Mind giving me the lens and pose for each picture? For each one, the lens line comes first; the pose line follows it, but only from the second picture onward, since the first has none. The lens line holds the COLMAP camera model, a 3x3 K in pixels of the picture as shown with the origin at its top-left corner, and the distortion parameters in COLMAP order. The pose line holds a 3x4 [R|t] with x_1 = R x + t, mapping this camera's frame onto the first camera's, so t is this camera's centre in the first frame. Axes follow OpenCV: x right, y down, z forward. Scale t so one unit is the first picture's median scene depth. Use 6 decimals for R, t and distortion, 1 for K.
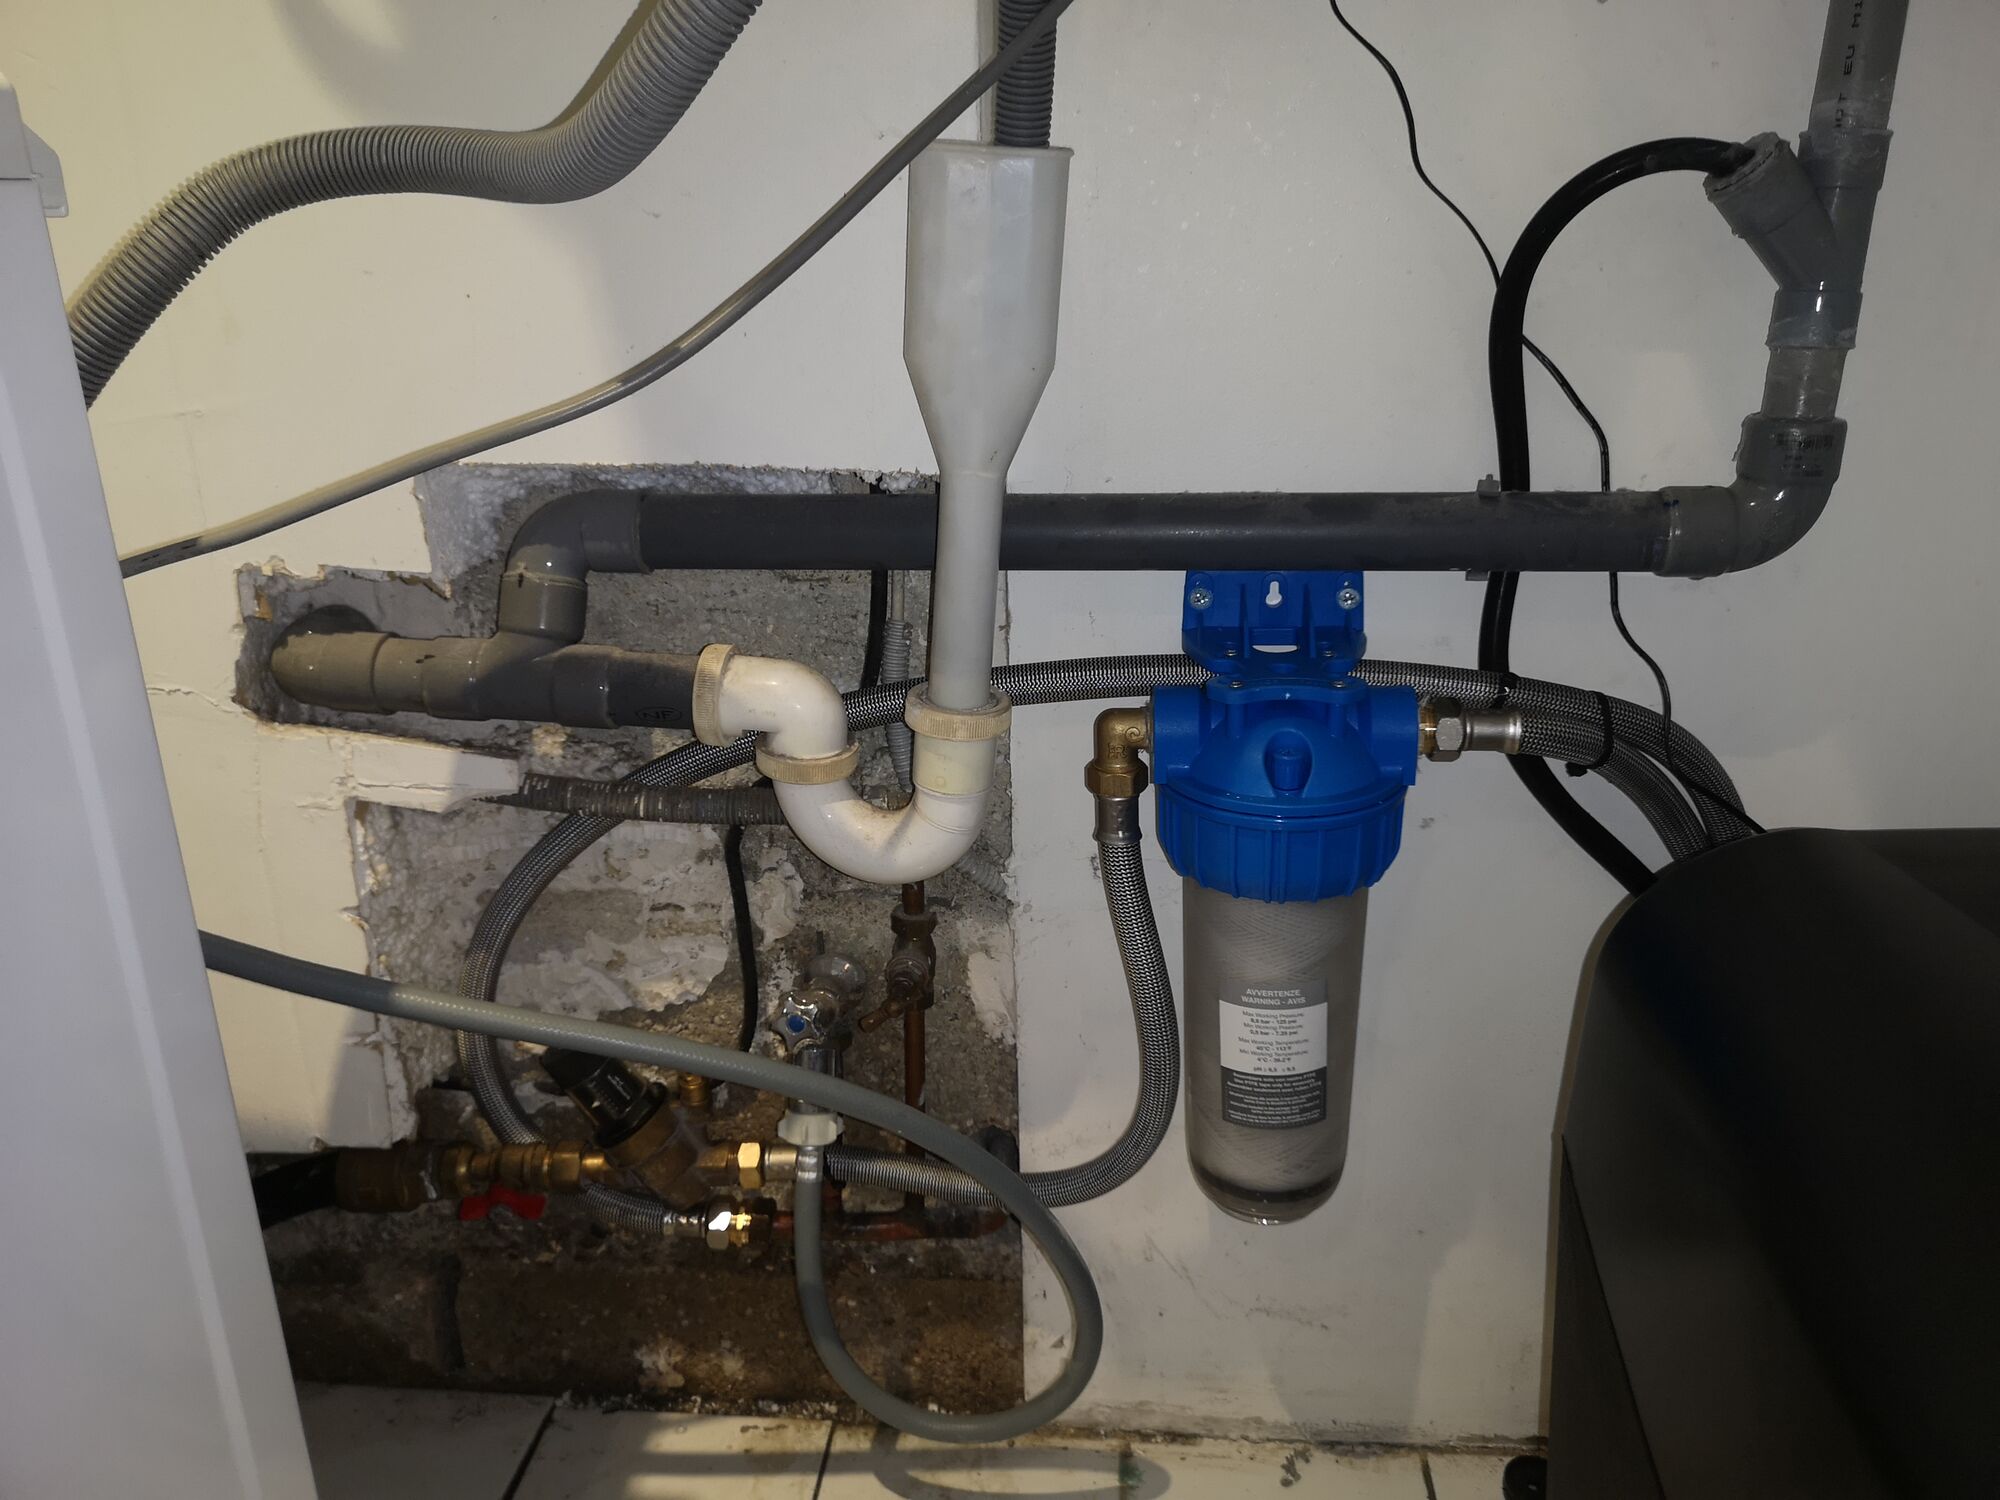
lens RADIAL K [[1526.0, 0, 1000.0], [0, 1526.0, 750.0], [0, 0, 1]] dist [0.068722, -0.105002]
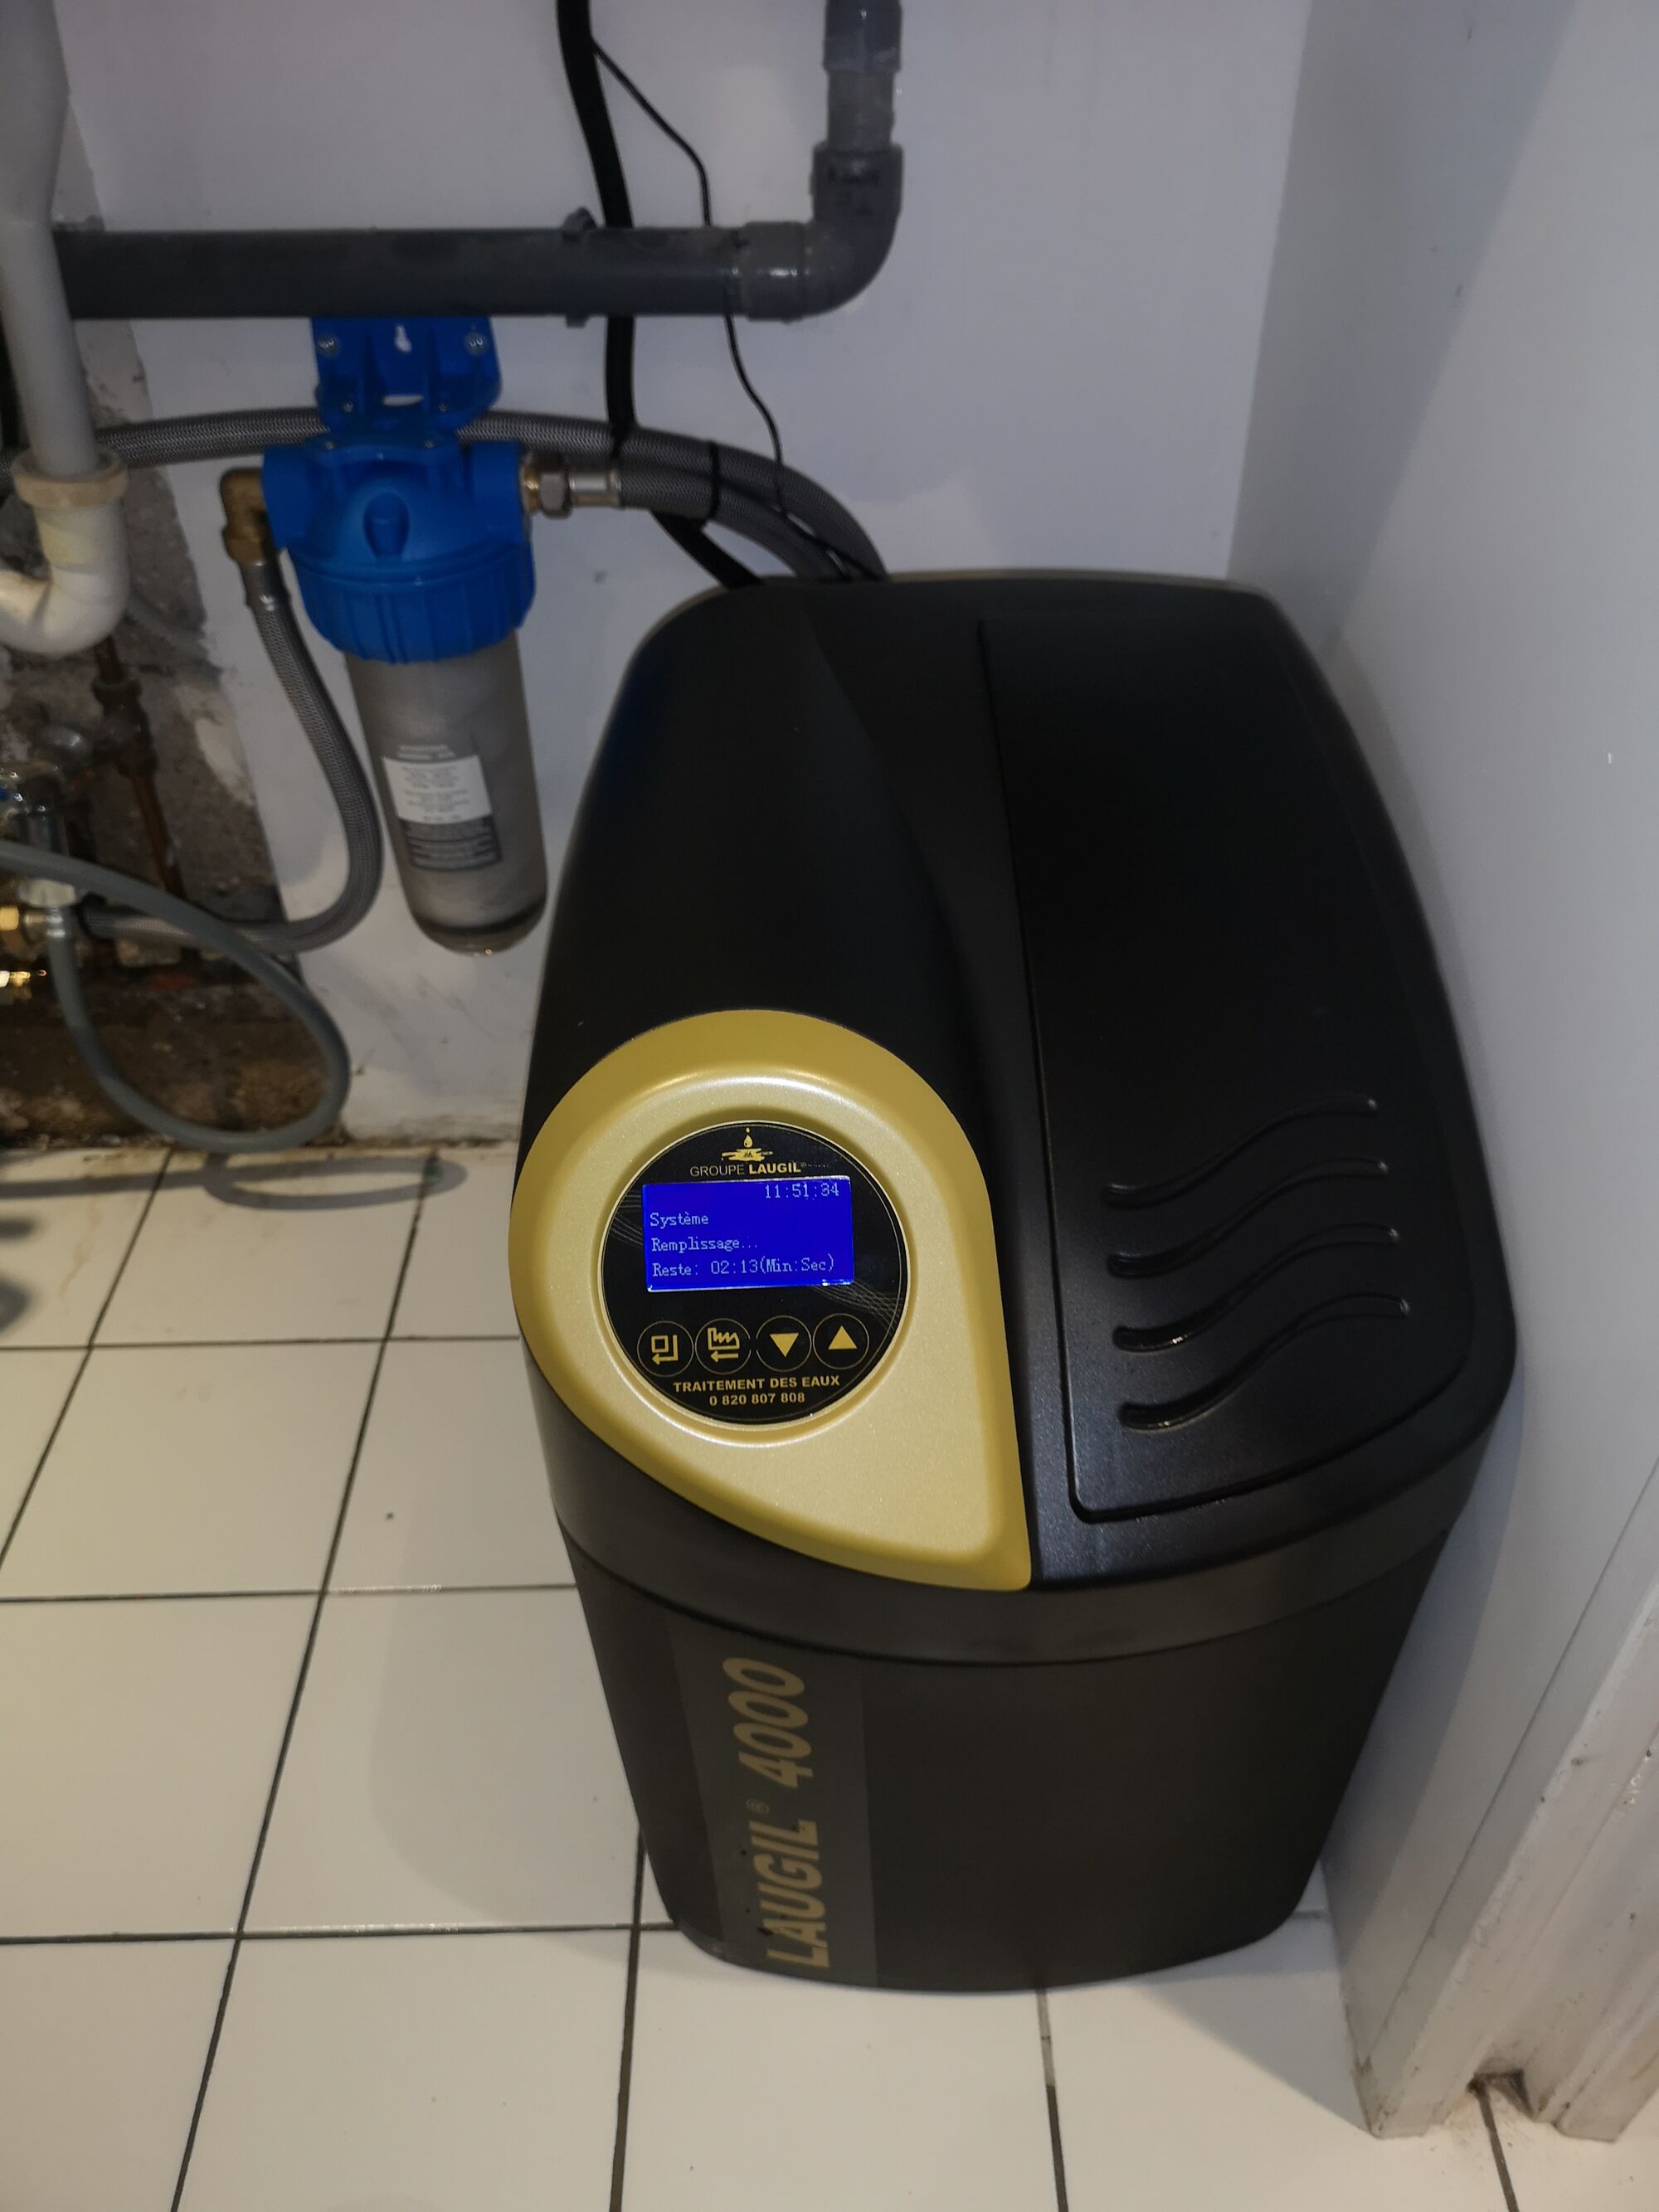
lens RADIAL K [[1687.9, 0, 829.5], [0, 1687.9, 1106.0], [0, 0, 1]] dist [0.068722, -0.105002]
pose [[0.994716, -0.056398, 0.085783, 0.317755], [0.022105, 0.933650, 0.357503, -0.026239], [-0.100254, -0.353718, 0.929964, -0.218297]]
